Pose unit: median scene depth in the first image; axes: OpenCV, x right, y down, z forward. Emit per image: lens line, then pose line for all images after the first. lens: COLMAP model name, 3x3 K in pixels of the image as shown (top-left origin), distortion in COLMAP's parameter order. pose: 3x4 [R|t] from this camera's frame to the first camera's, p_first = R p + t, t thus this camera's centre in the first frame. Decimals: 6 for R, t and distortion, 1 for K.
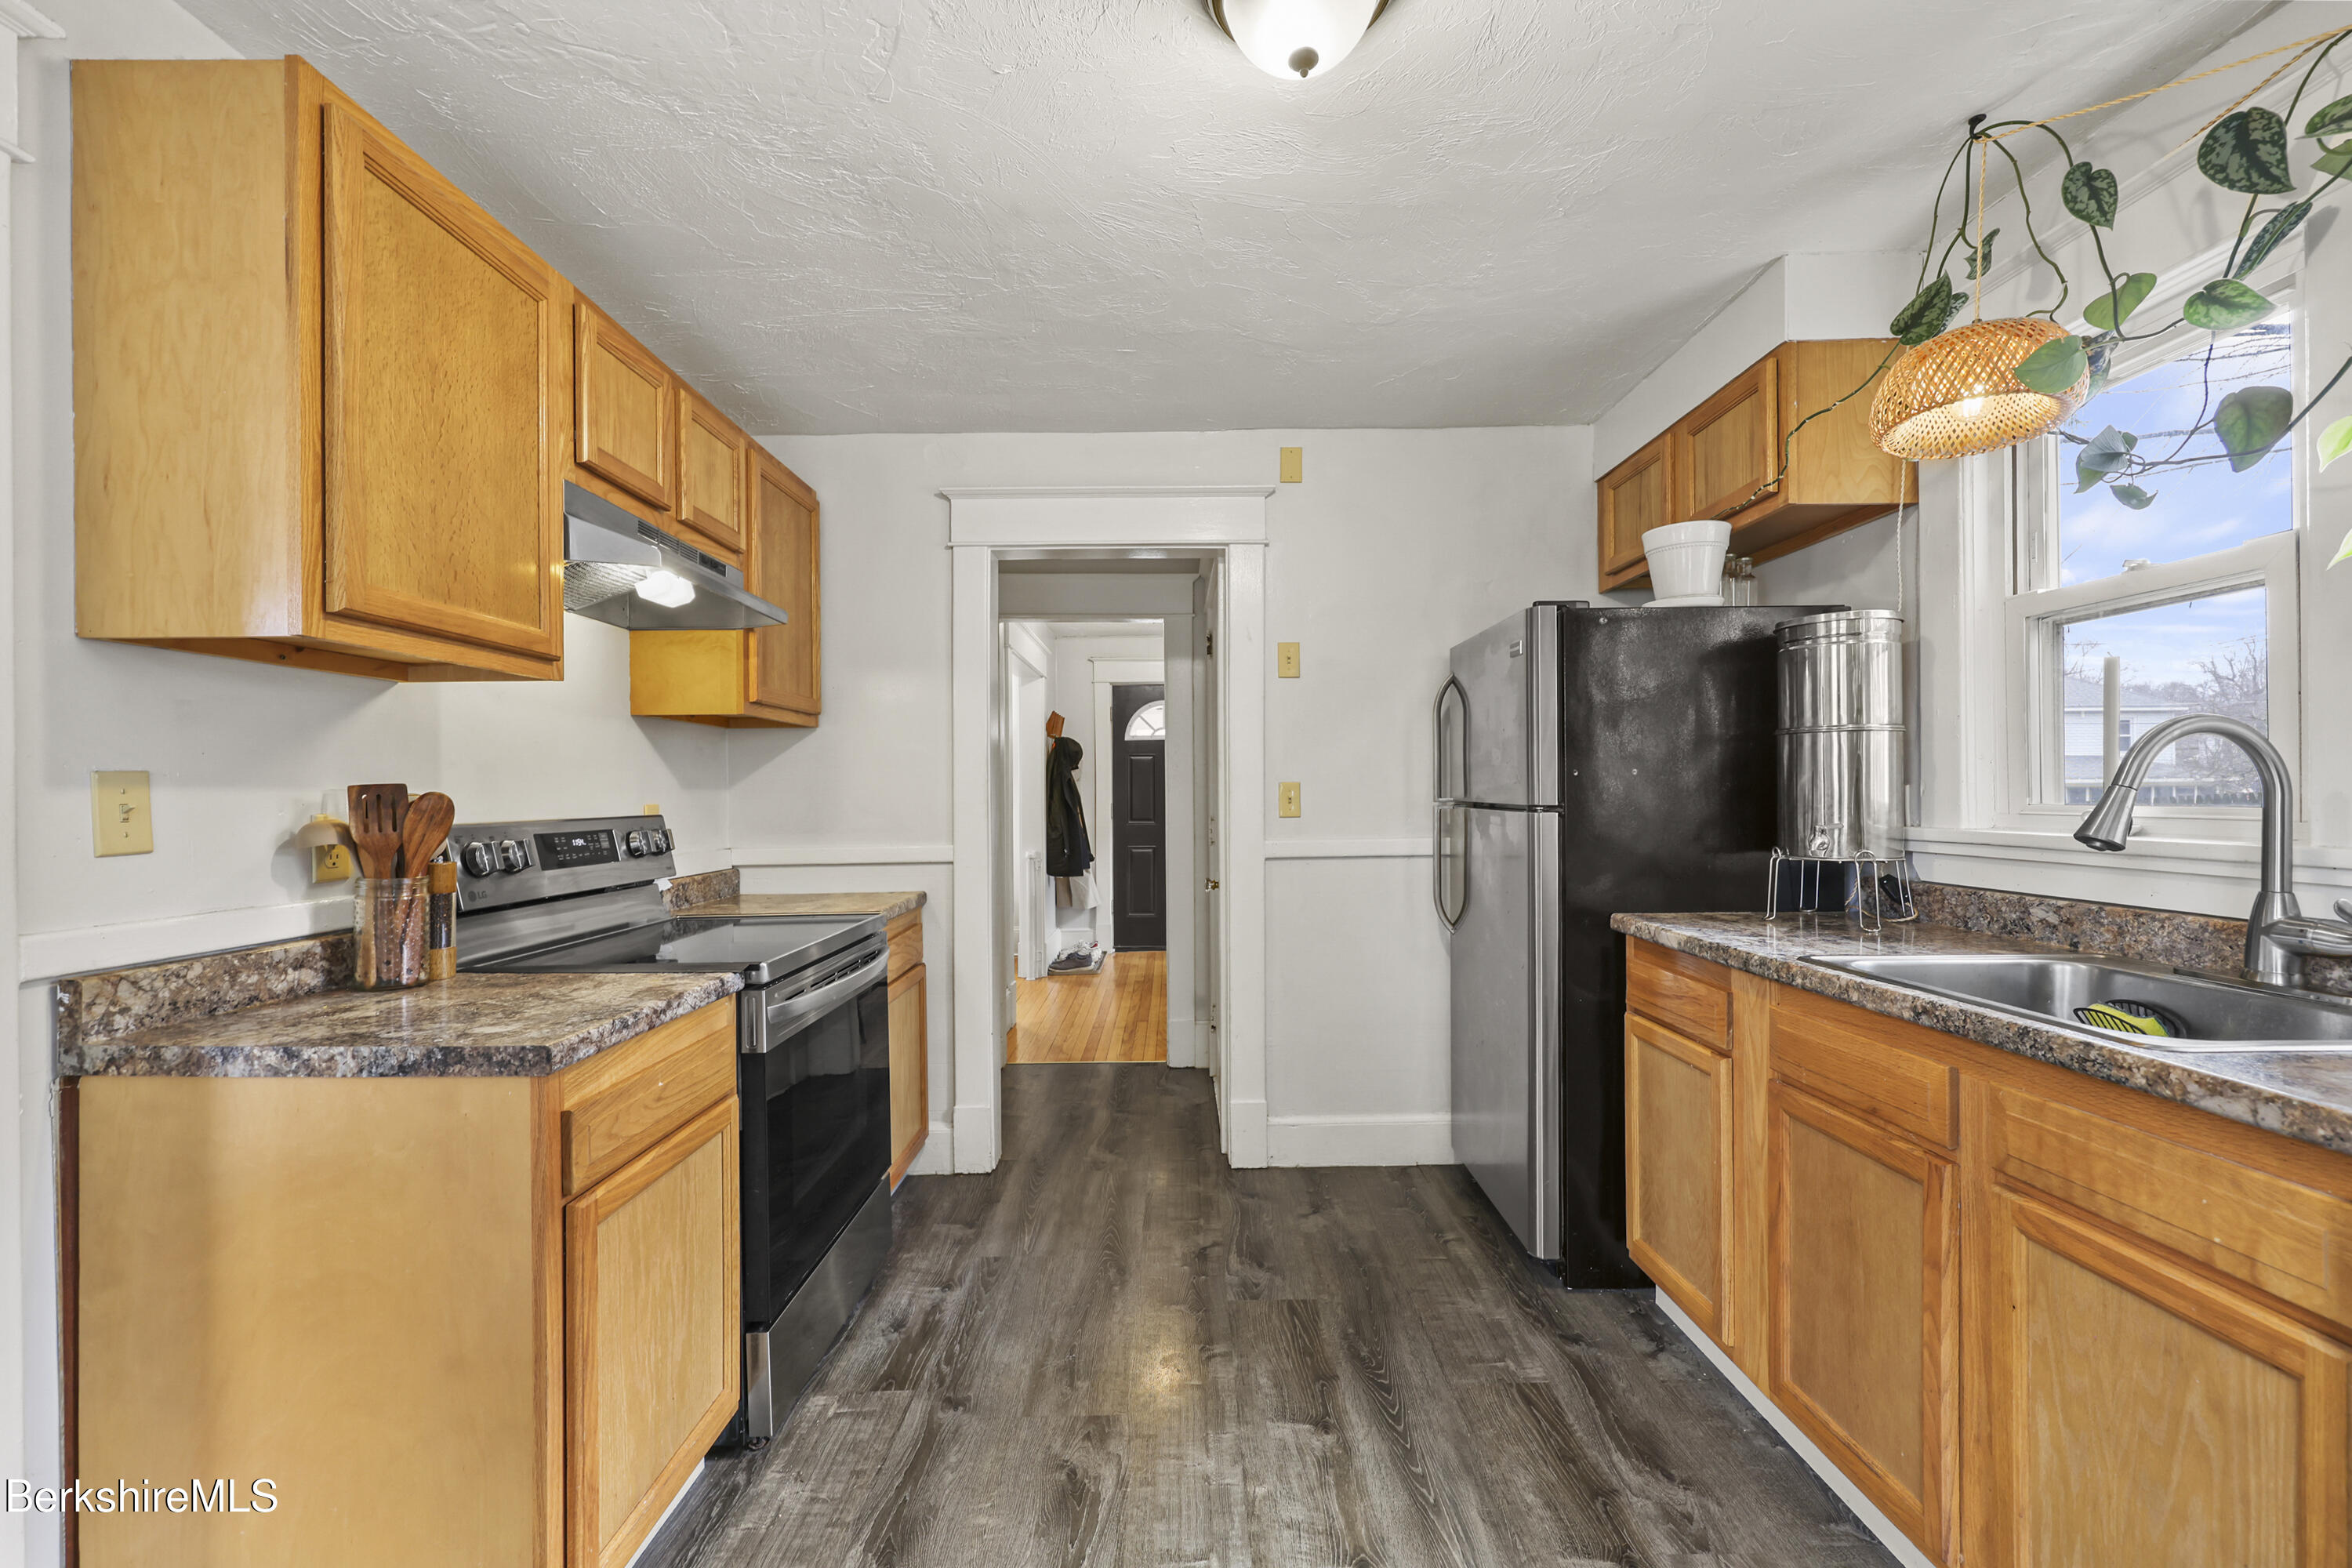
lens RADIAL K [[954.4, 0, 1183.6], [0, 954.4, 791.5], [0, 0, 1]] dist [0.000441, 0.000091]
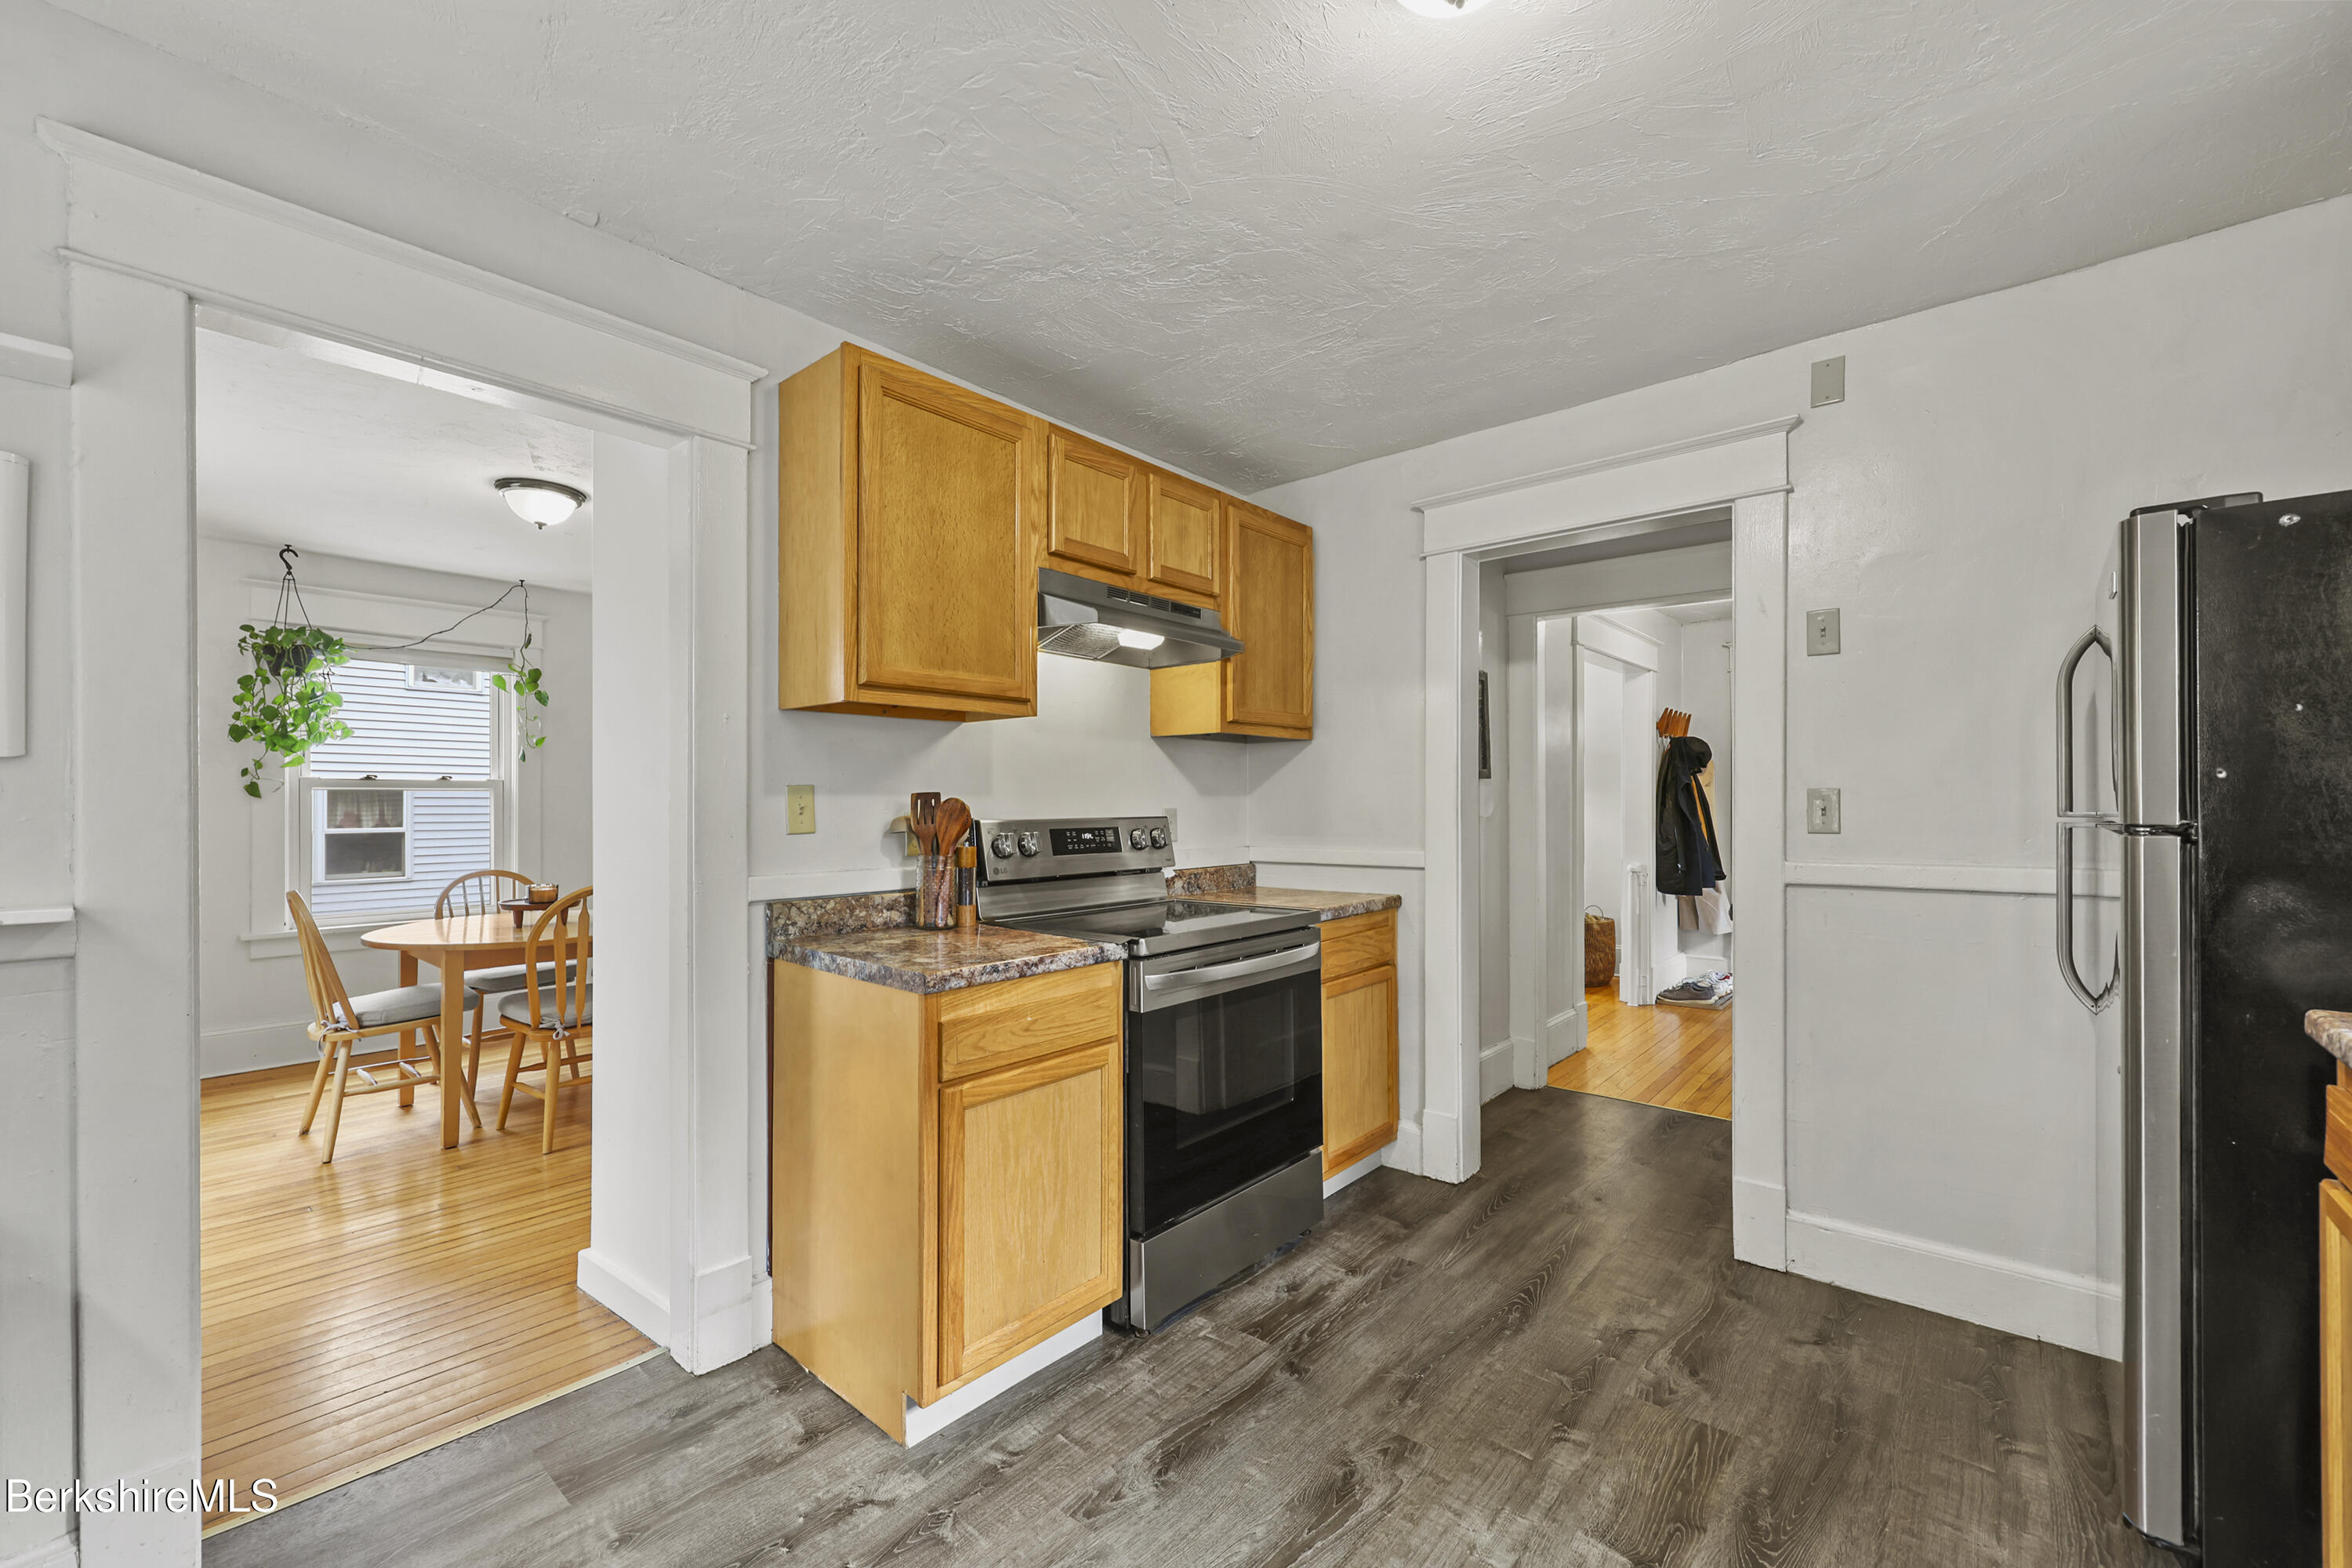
lens RADIAL K [[953.3, 0, 1180.8], [0, 953.3, 795.4], [0, 0, 1]] dist [-0.001748, 0.000013]
pose [[0.751701, 0.002295, -0.659500, 0.375614], [-0.003350, 0.999994, -0.000339, -0.003328], [0.659495, 0.002464, 0.751705, 0.111355]]
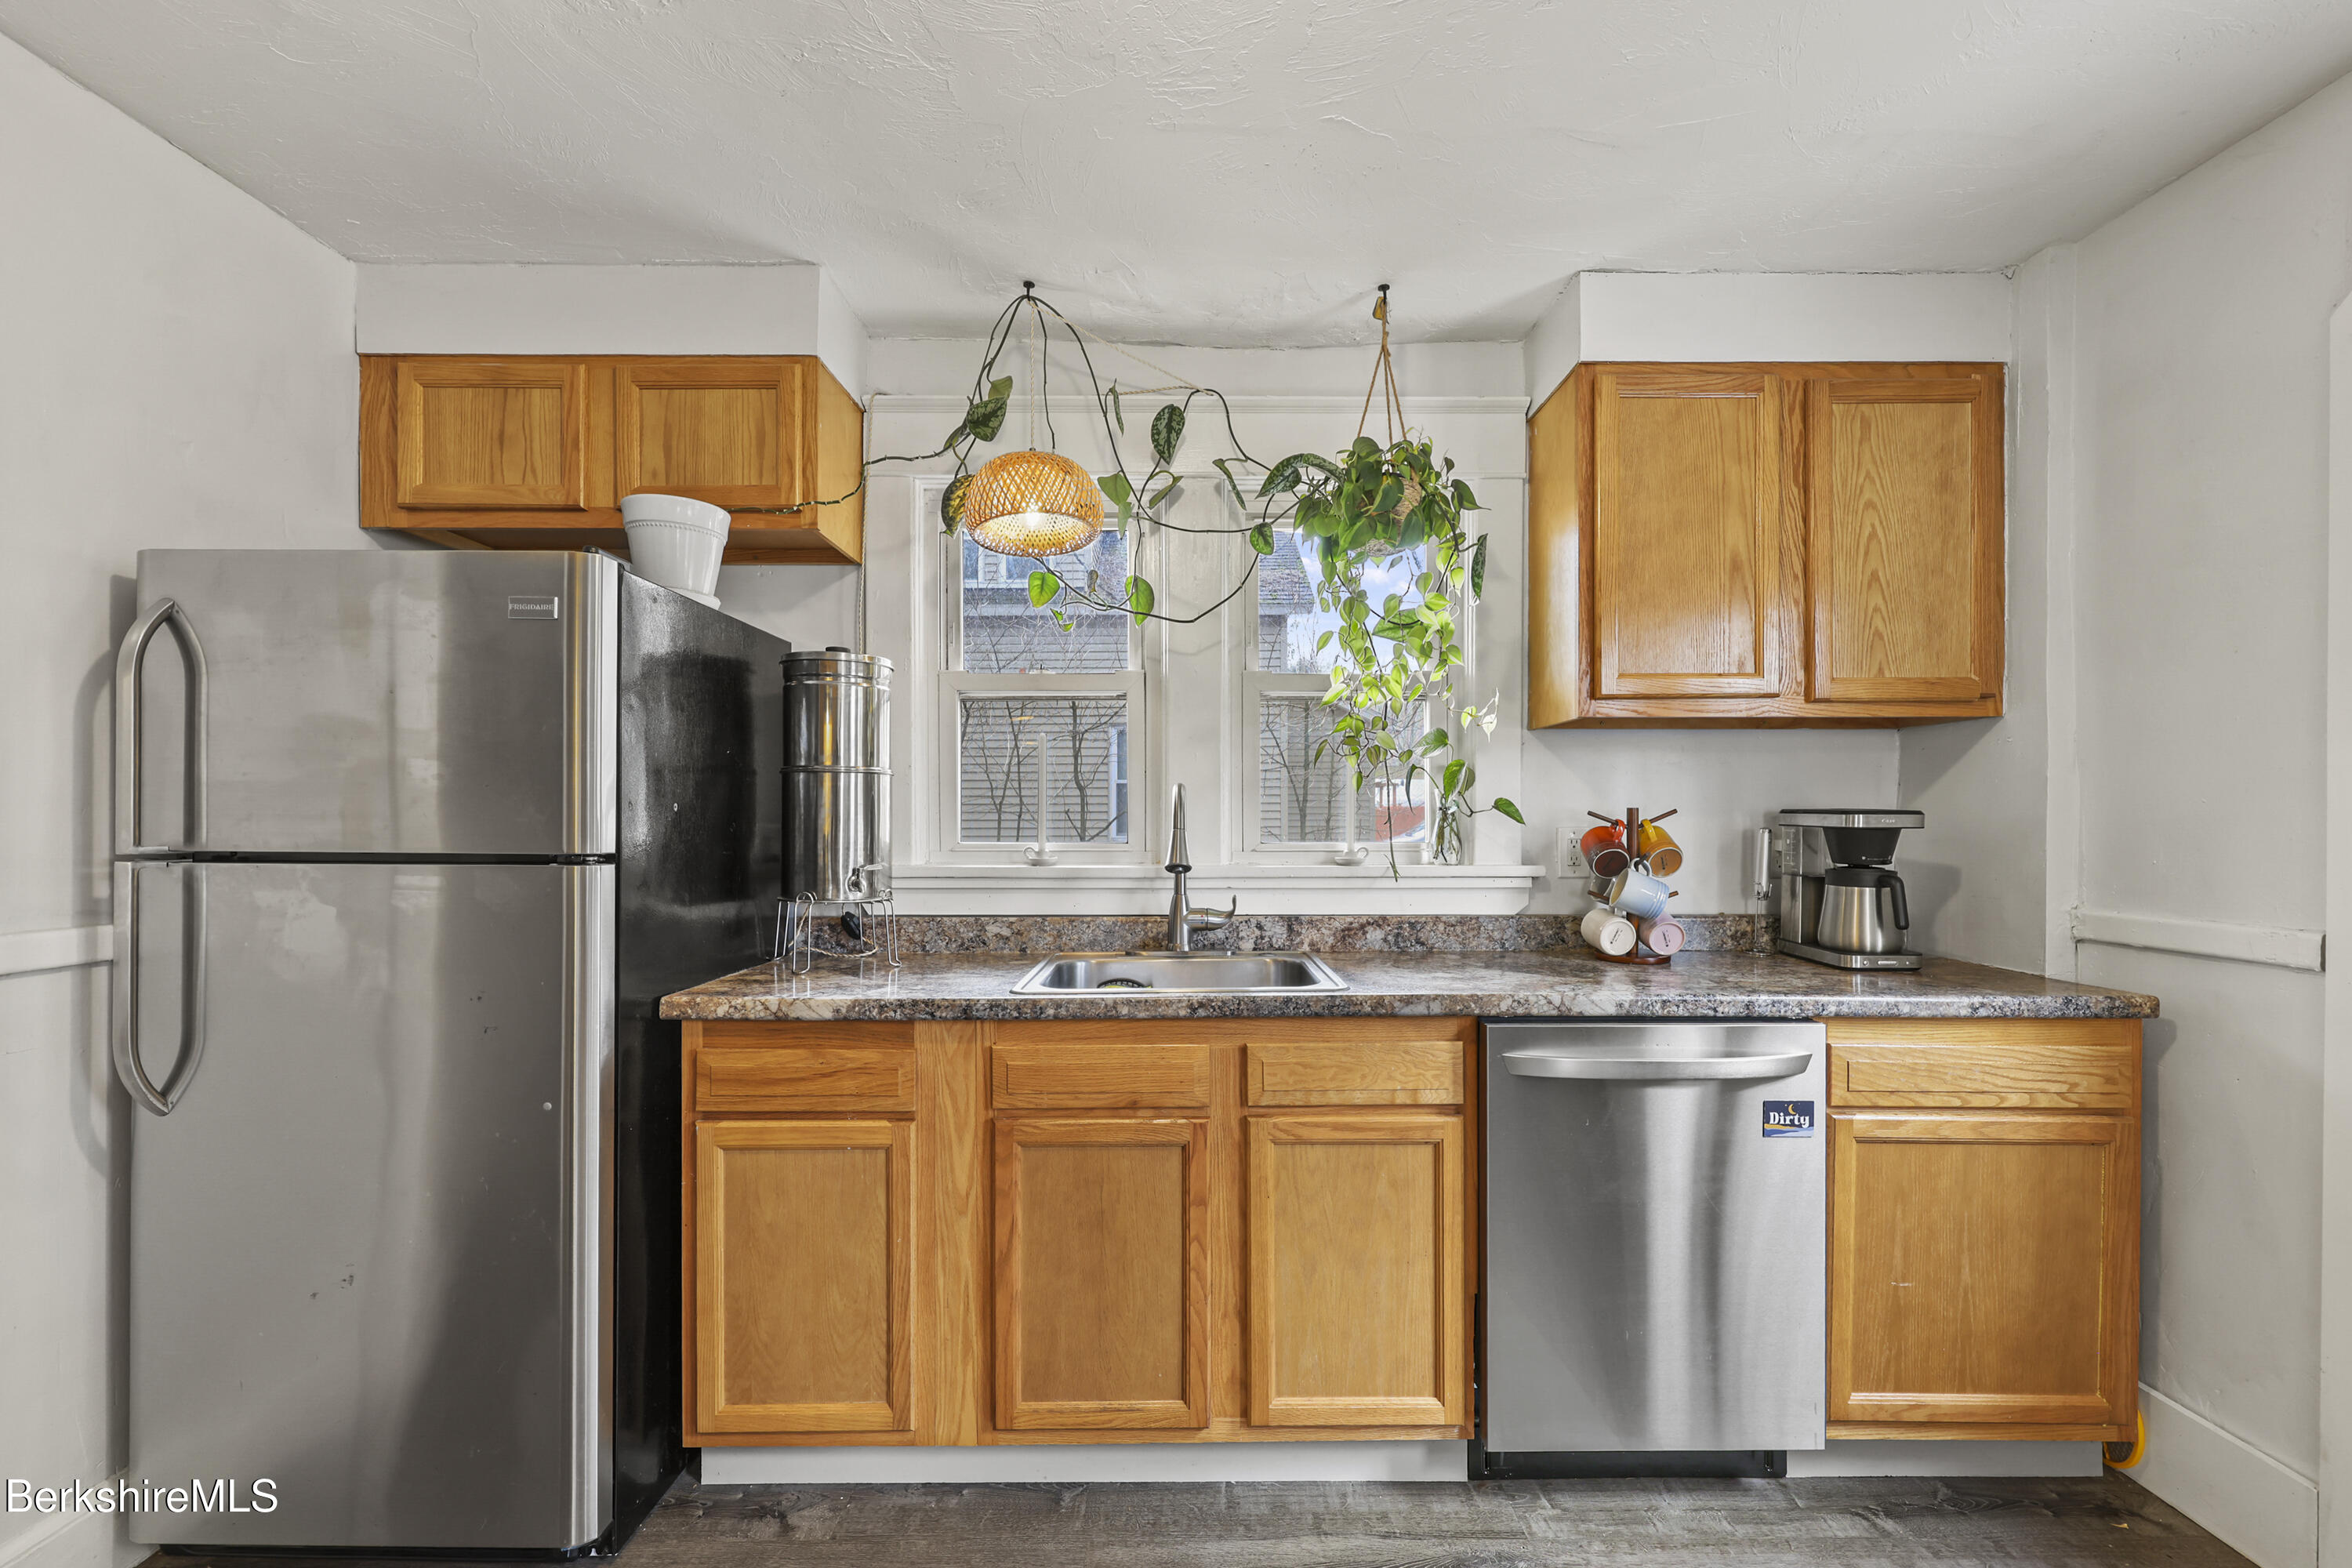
lens RADIAL K [[969.1, 0, 1191.2], [0, 969.1, 820.0], [0, 0, 1]] dist [0.000241, 0.000047]
pose [[0.000058, 0.010791, 0.999942, -0.368286], [-0.000982, 0.999941, -0.010791, -0.002896], [-1.000000, -0.000981, 0.000068, 0.714001]]
